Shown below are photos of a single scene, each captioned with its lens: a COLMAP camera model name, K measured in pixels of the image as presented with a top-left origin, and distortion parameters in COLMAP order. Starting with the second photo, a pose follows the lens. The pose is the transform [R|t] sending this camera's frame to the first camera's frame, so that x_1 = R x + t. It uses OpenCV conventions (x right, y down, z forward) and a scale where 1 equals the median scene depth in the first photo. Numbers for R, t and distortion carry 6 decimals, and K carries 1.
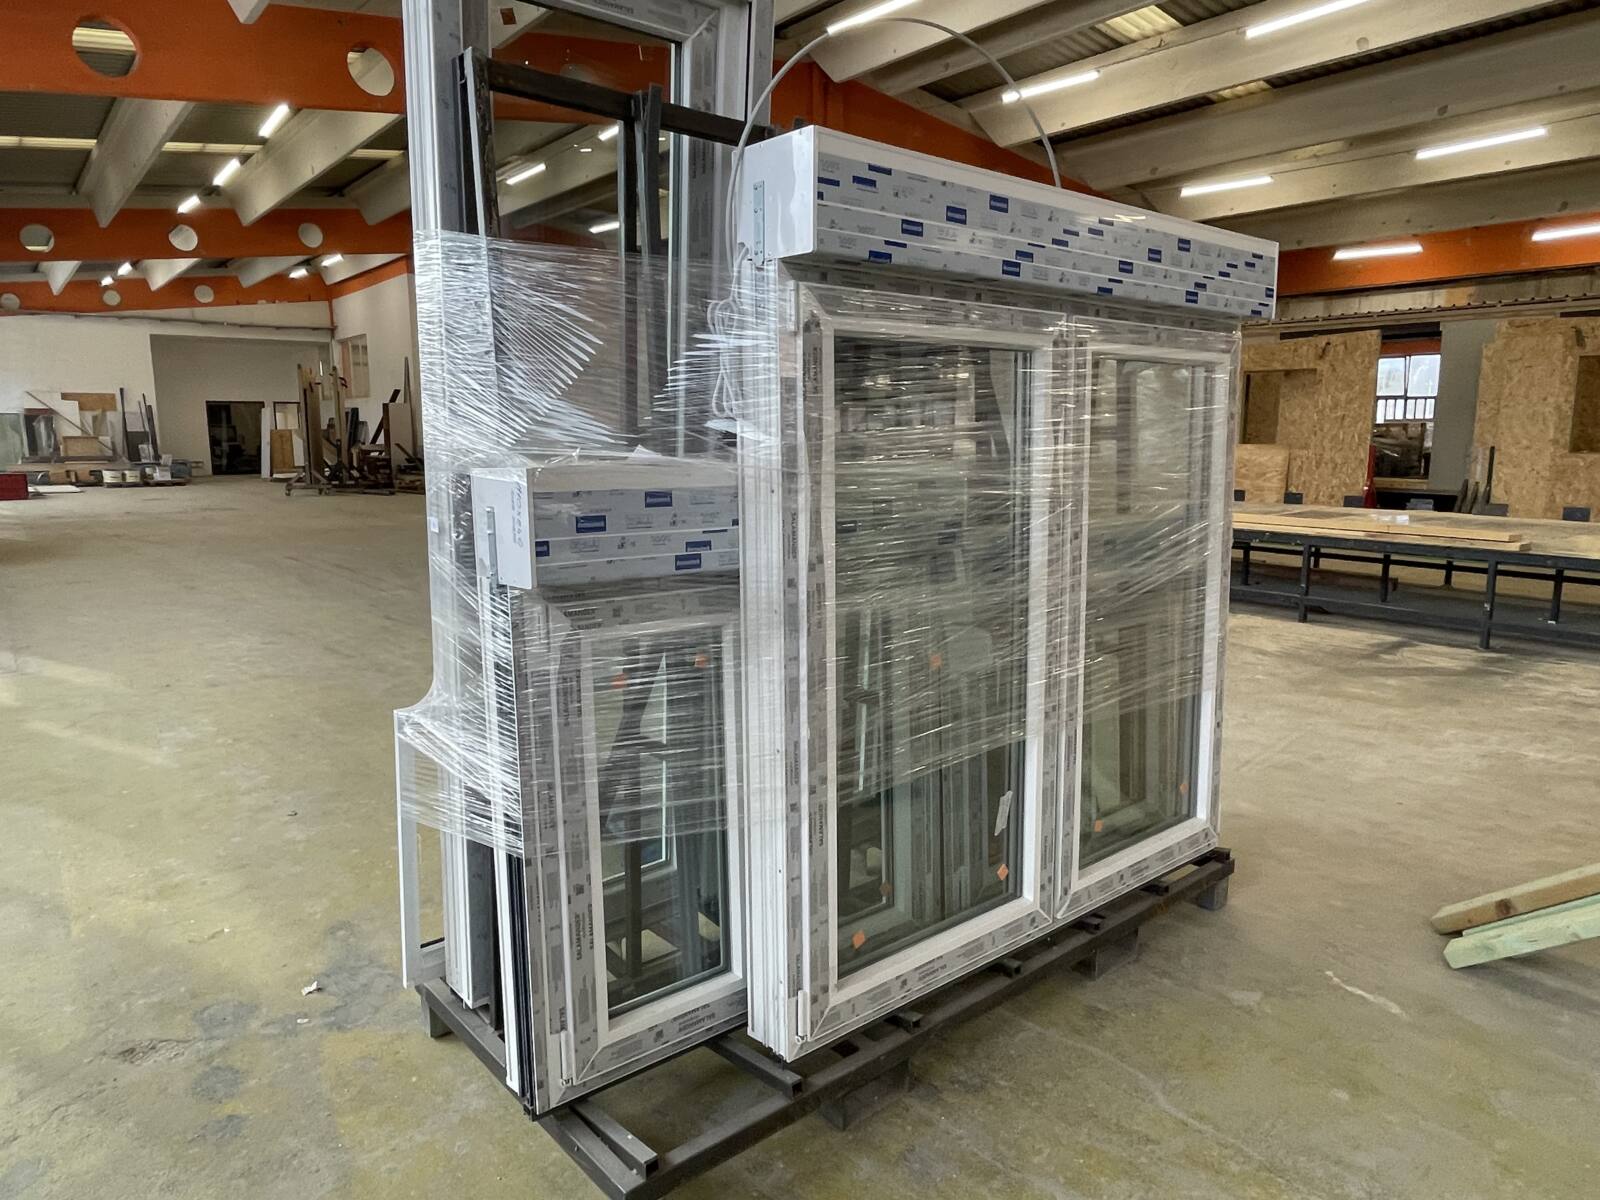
lens RADIAL K [[1019.7, 0, 794.1], [0, 1019.7, 589.0], [0, 0, 1]] dist [-0.000730, -0.002343]
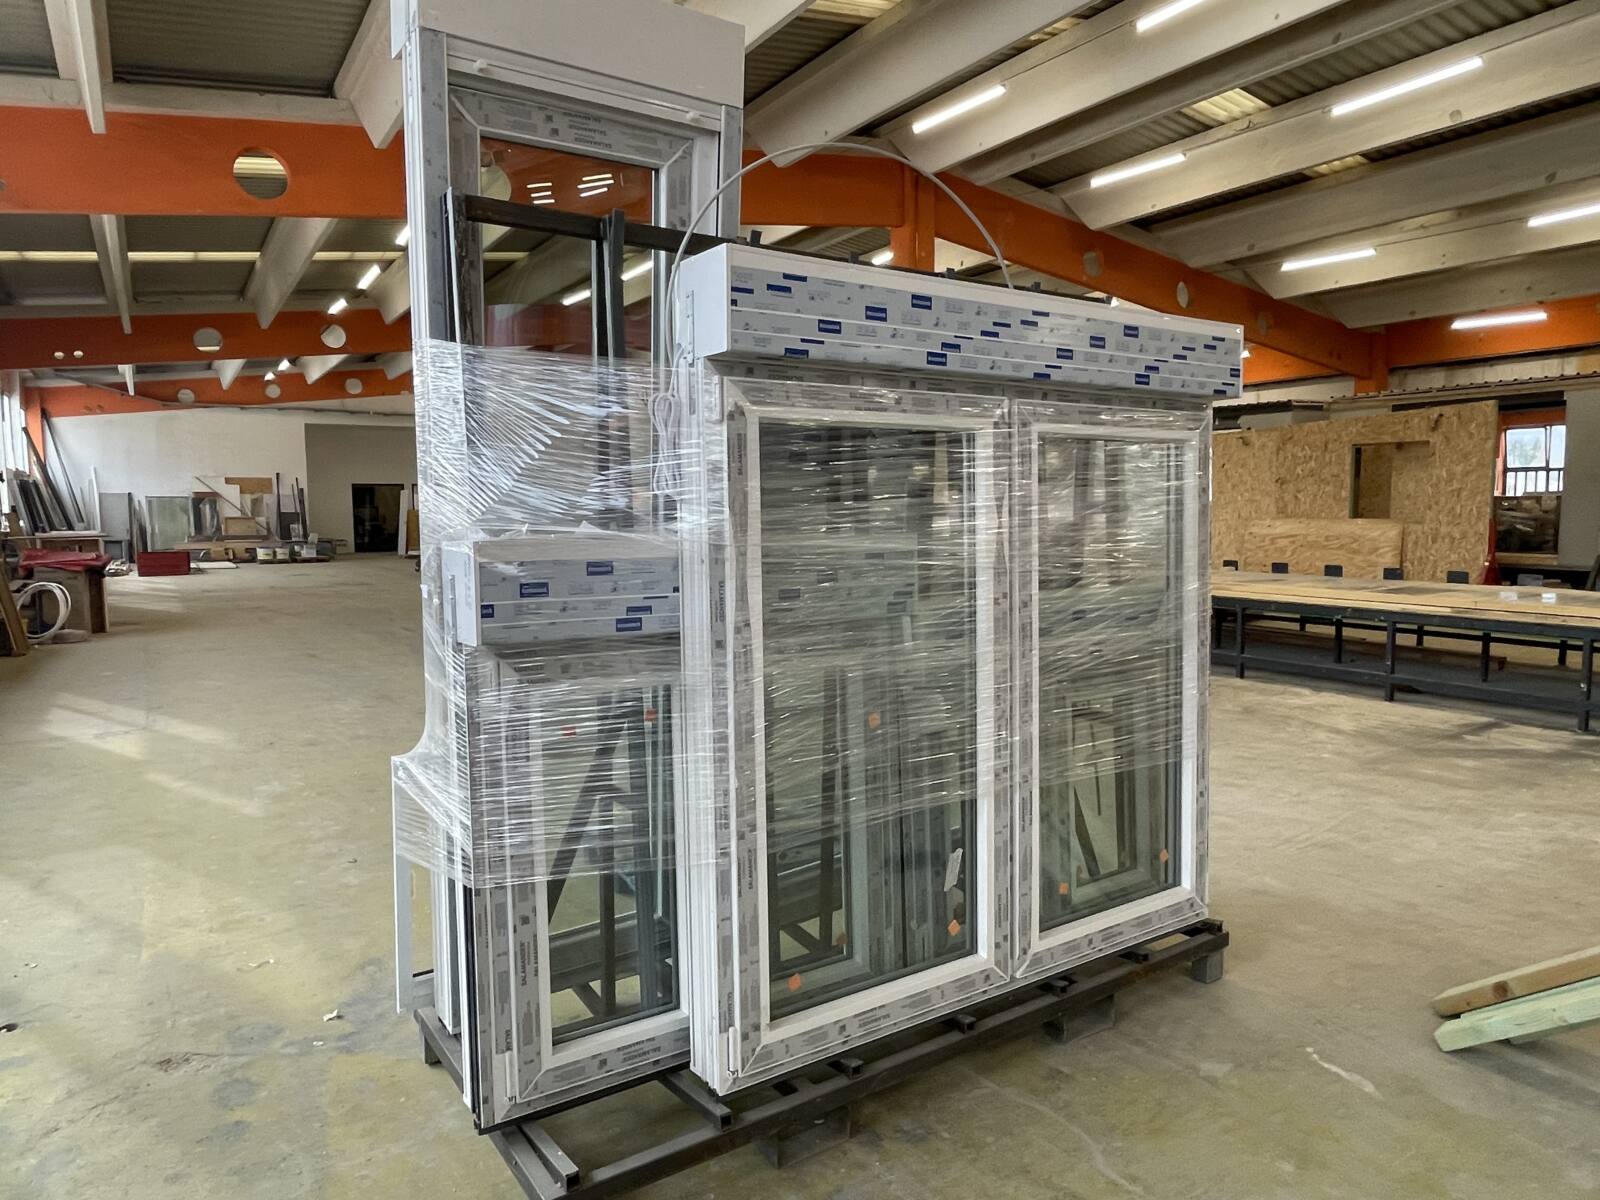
lens RADIAL K [[1019.7, 0, 806.0], [0, 1019.7, 593.3], [0, 0, 1]] dist [-0.000730, -0.002343]
pose [[0.994129, 0.002588, -0.108169, 0.153276], [-0.010225, 0.997487, -0.070105, 0.011360], [0.107716, 0.070799, 0.991658, -0.064837]]
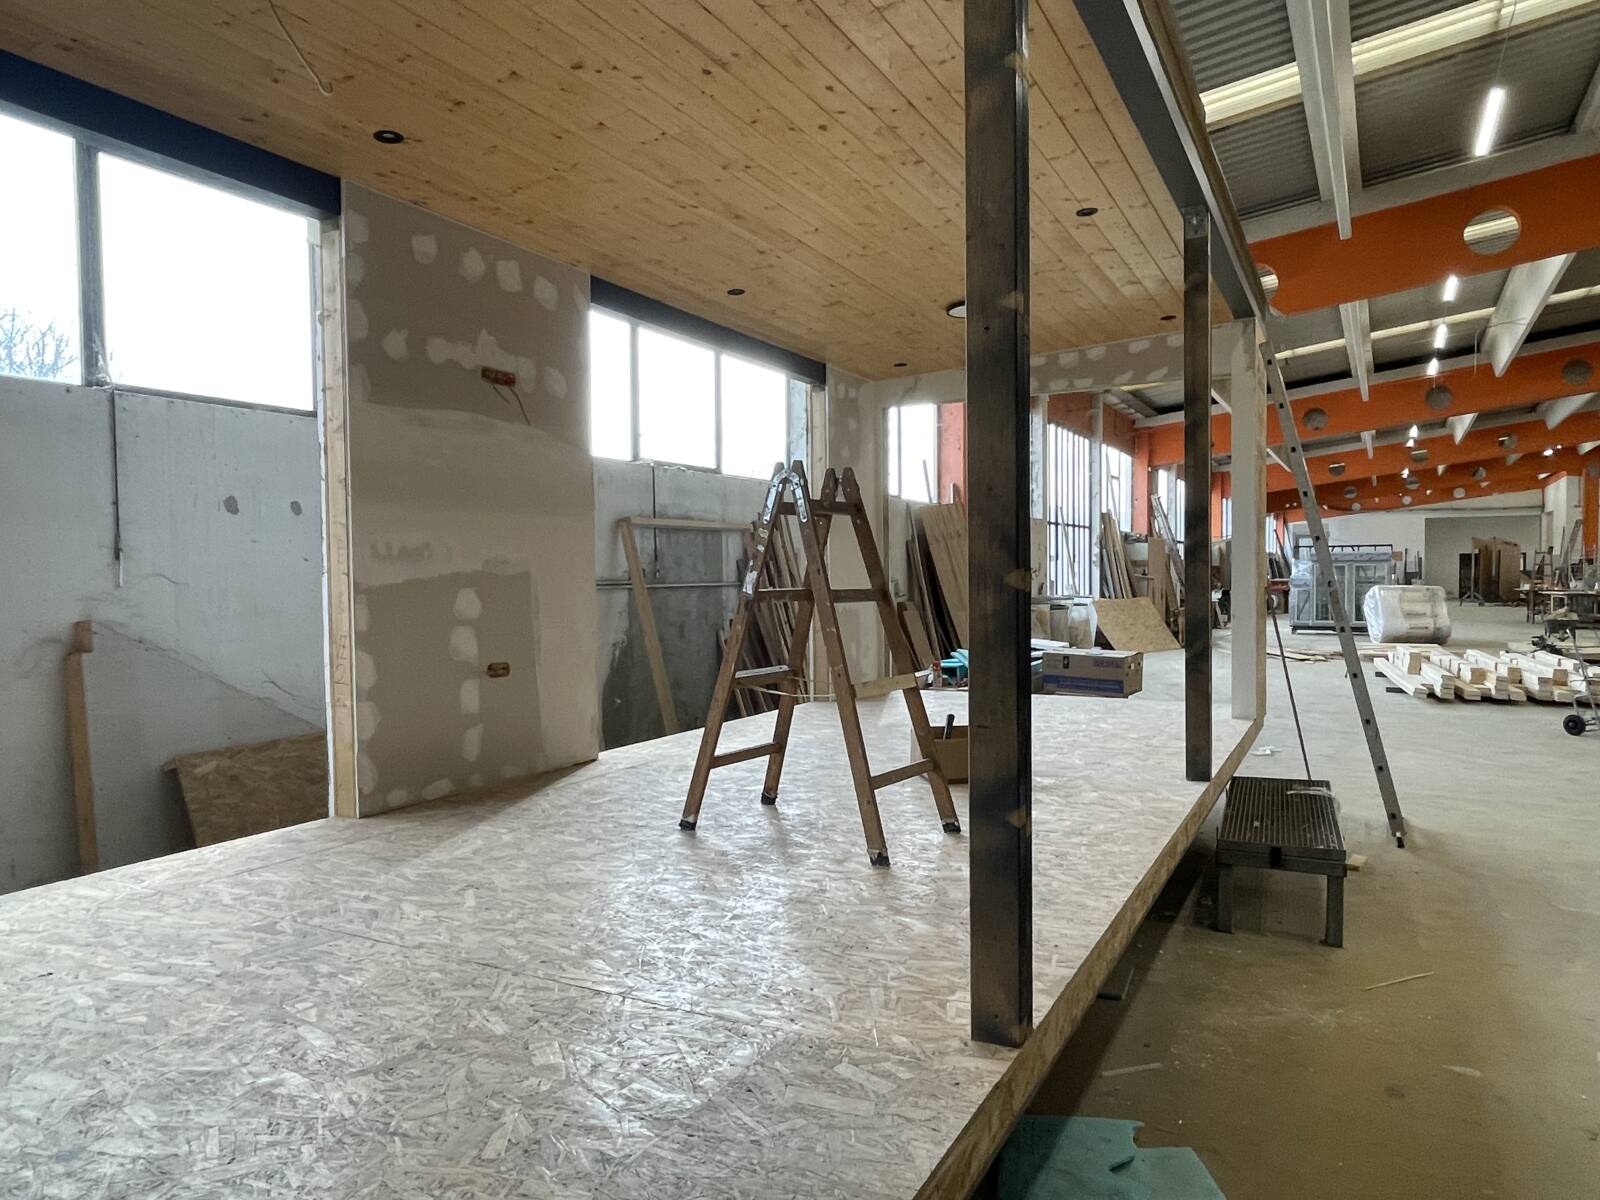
lens RADIAL K [[1019.7, 0, 794.6], [0, 1019.7, 597.5], [0, 0, 1]] dist [-0.000730, -0.002343]
pose [[0.360796, 0.022252, -0.932379, 5.738090], [-0.129085, 0.991285, -0.026293, 0.698434], [0.923669, 0.129843, 0.360524, -5.827787]]
